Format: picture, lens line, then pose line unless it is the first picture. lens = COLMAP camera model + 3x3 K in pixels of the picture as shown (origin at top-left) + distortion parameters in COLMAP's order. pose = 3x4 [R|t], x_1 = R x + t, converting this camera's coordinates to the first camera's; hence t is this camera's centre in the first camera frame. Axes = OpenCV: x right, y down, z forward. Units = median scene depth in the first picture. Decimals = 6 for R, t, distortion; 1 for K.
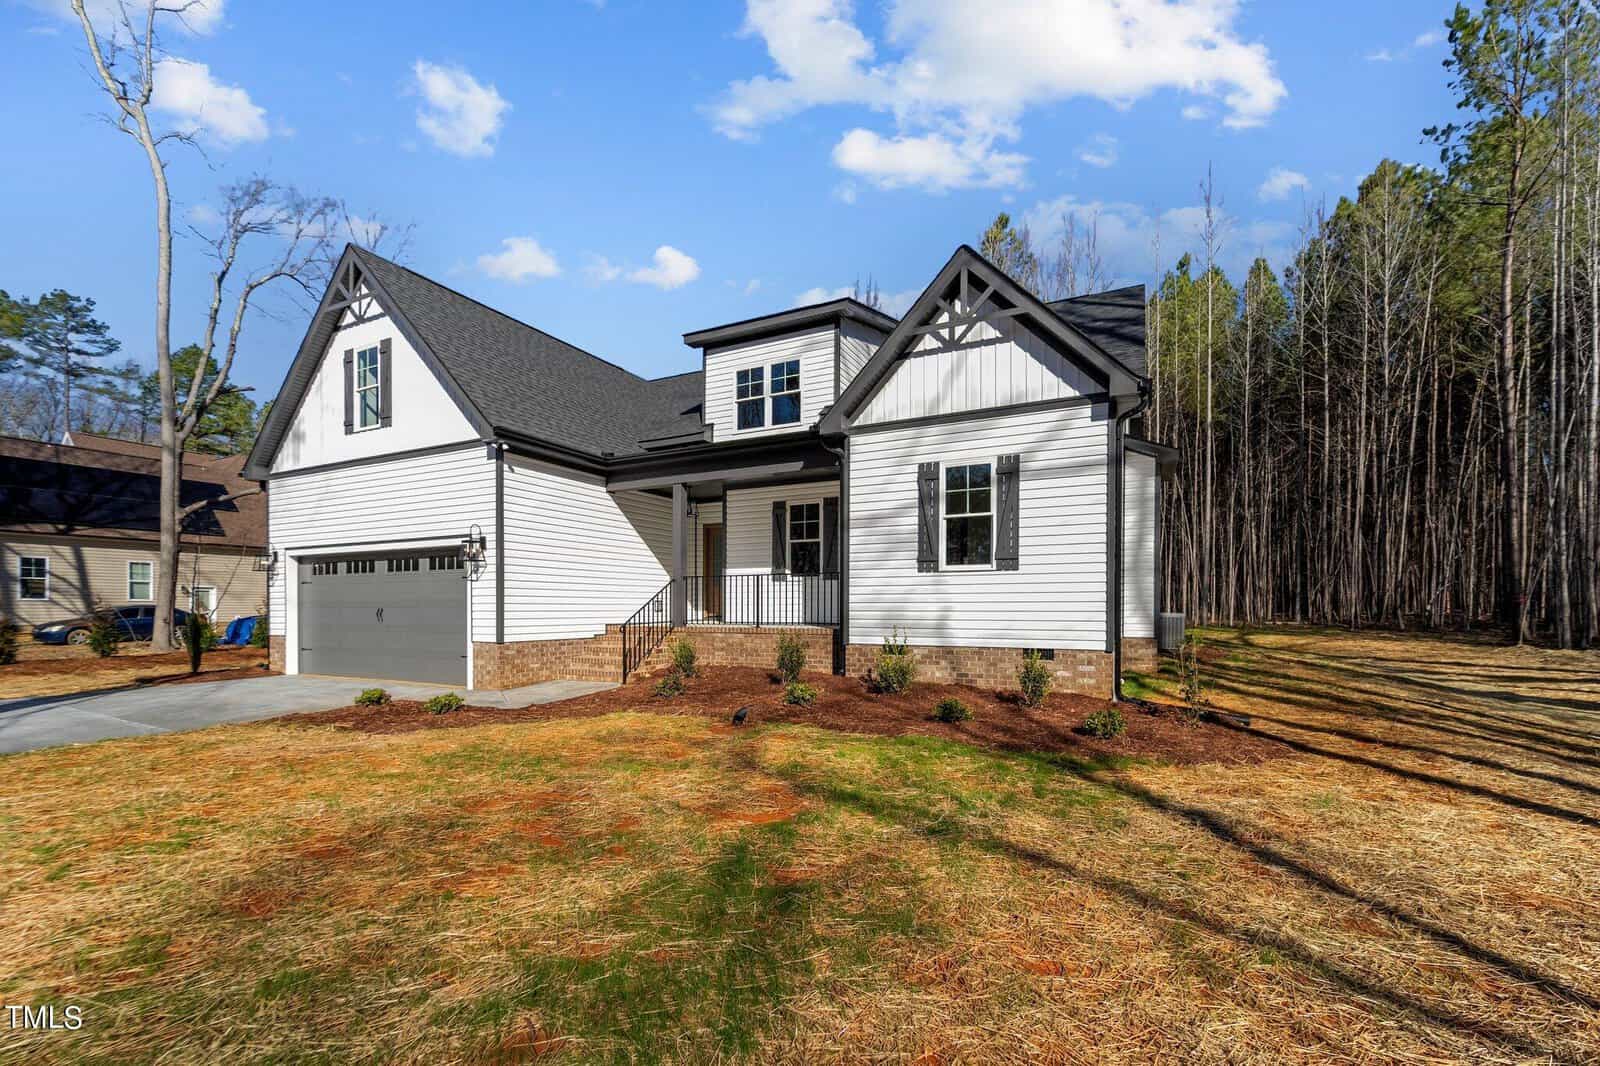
lens RADIAL K [[664.5, 0, 820.3], [0, 664.5, 599.3], [0, 0, 1]] dist [0.005636, -0.001638]
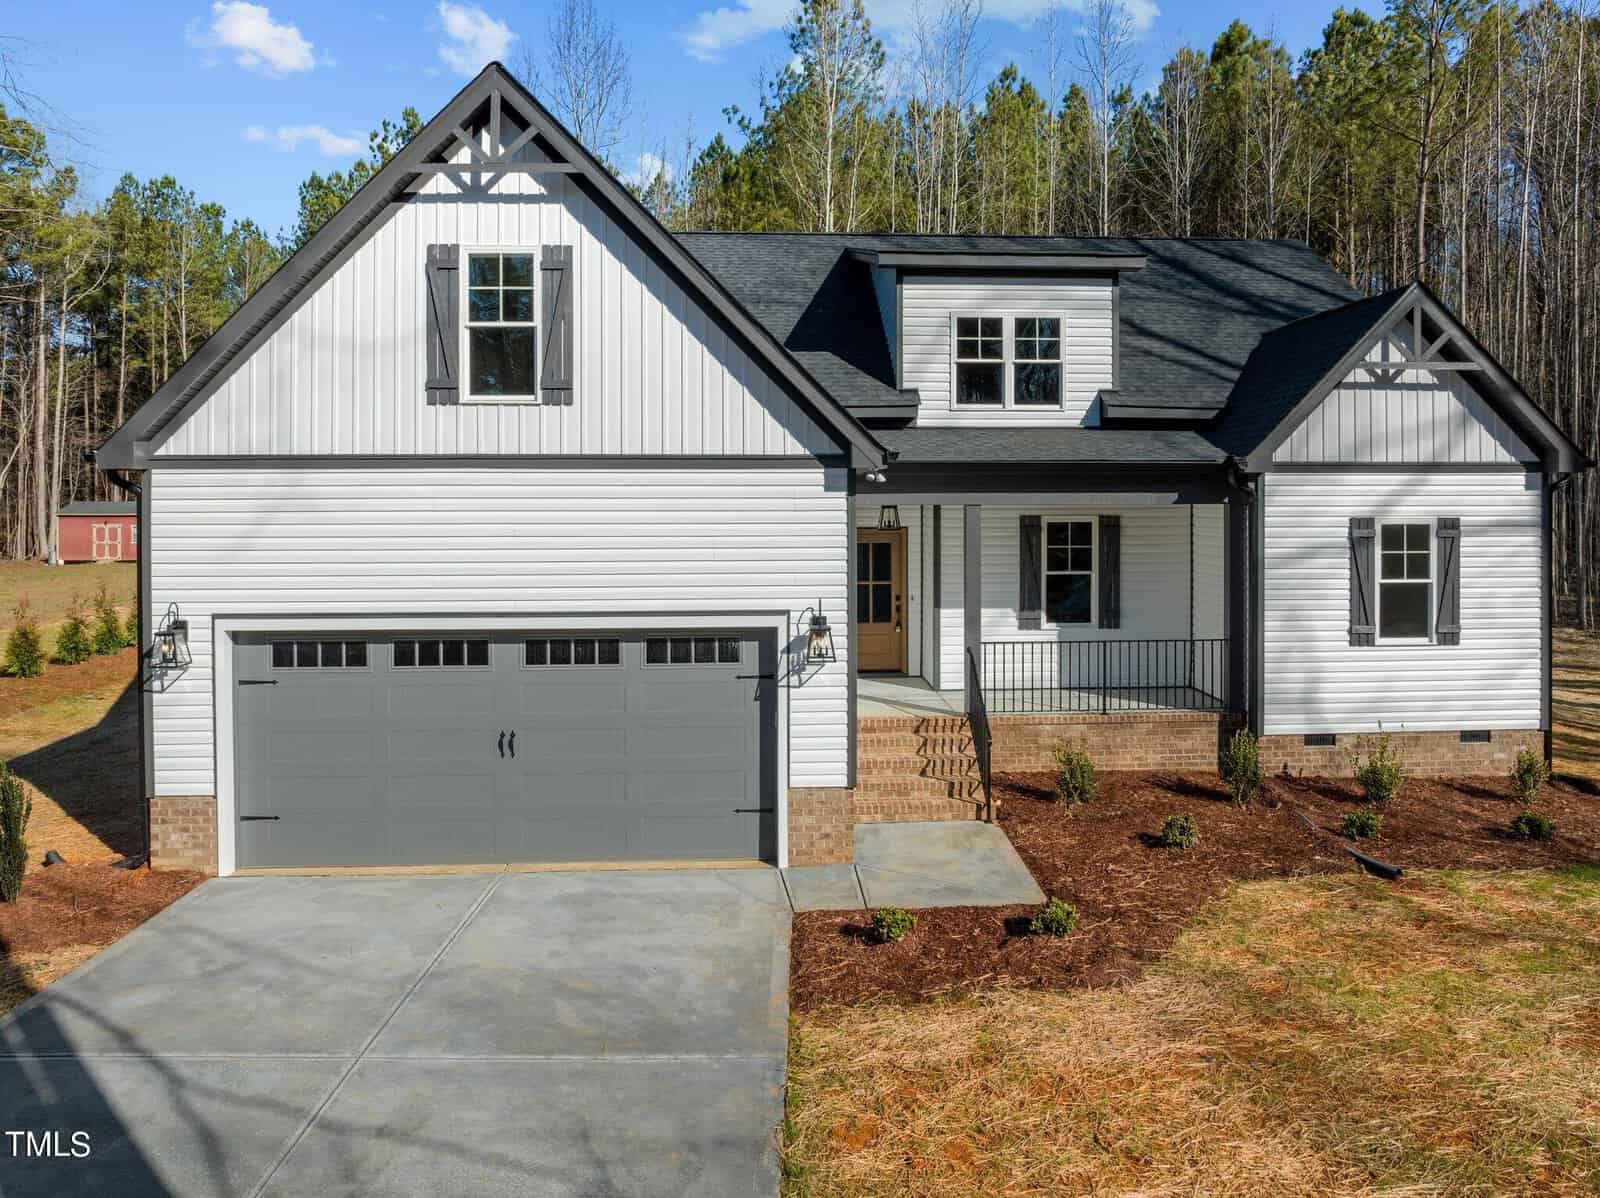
lens RADIAL K [[1147.1, 0, 831.5], [0, 1147.1, 473.0], [0, 0, 1]] dist [-0.039872, 0.011456]
pose [[0.862744, 0.011556, 0.505510, -0.931421], [-0.006788, 0.999913, -0.011275, -0.193434], [-0.505596, 0.006296, 0.862747, 0.070006]]
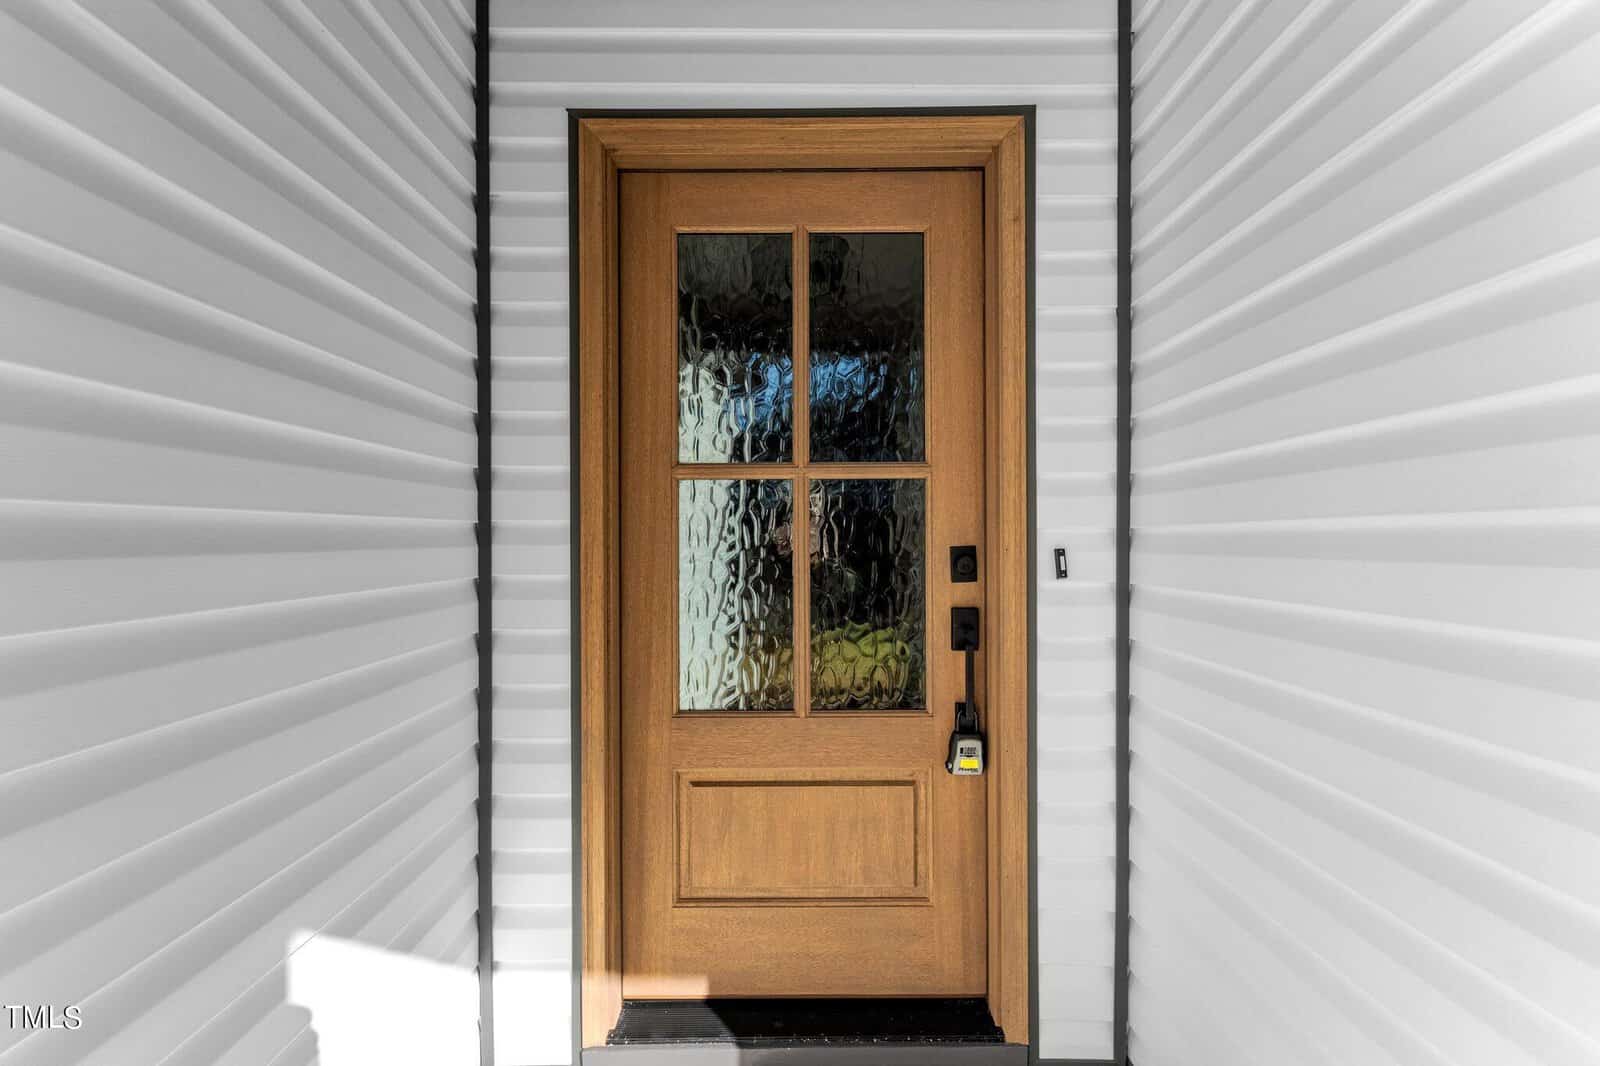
lens RADIAL K [[664.5, 0, 800.7], [0, 664.5, 534.3], [0, 0, 1]] dist [0.005636, -0.001638]
pose [[0.891848, -0.001921, 0.452331, -0.240103], [-0.003109, 0.999941, 0.010376, -0.063949], [-0.452325, -0.010660, 0.891790, 1.136778]]
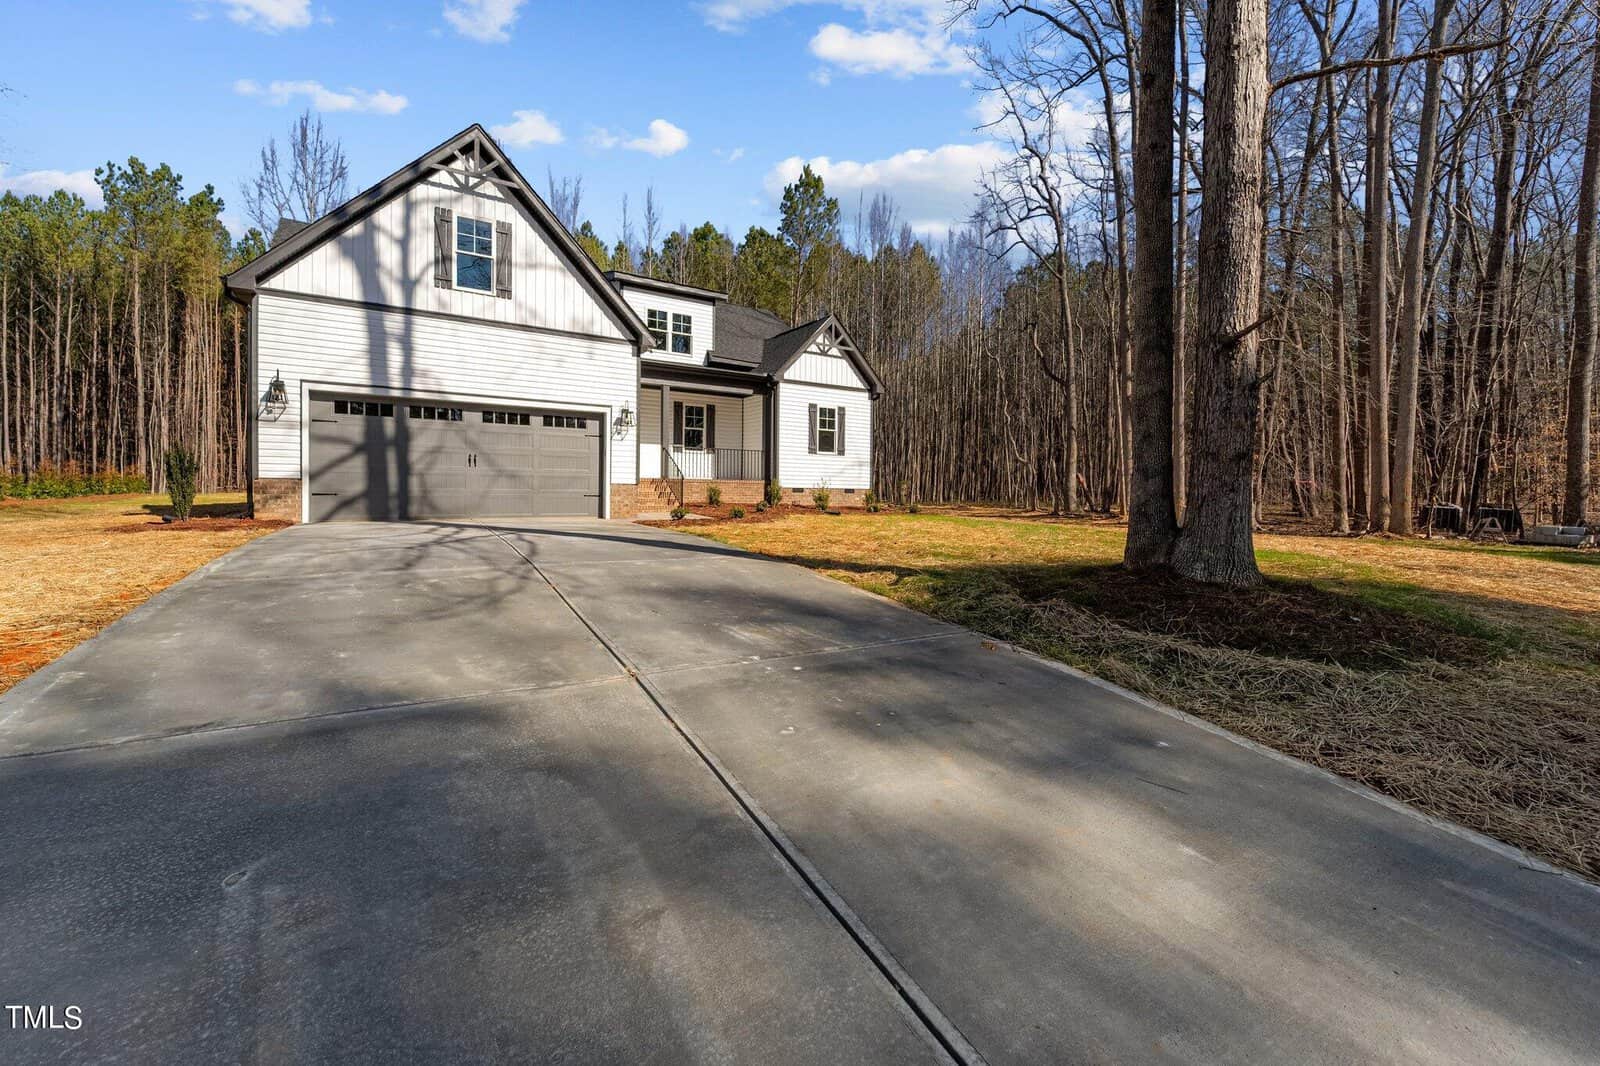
lens RADIAL K [[647.8, 0, 793.8], [0, 647.8, 488.0], [0, 0, 1]] dist [-0.001751, -0.000226]
pose [[0.494550, 0.015748, 0.869007, -1.370497], [-0.016629, 0.999824, -0.008655, 0.071886], [-0.868990, -0.010171, 0.494725, 0.003169]]
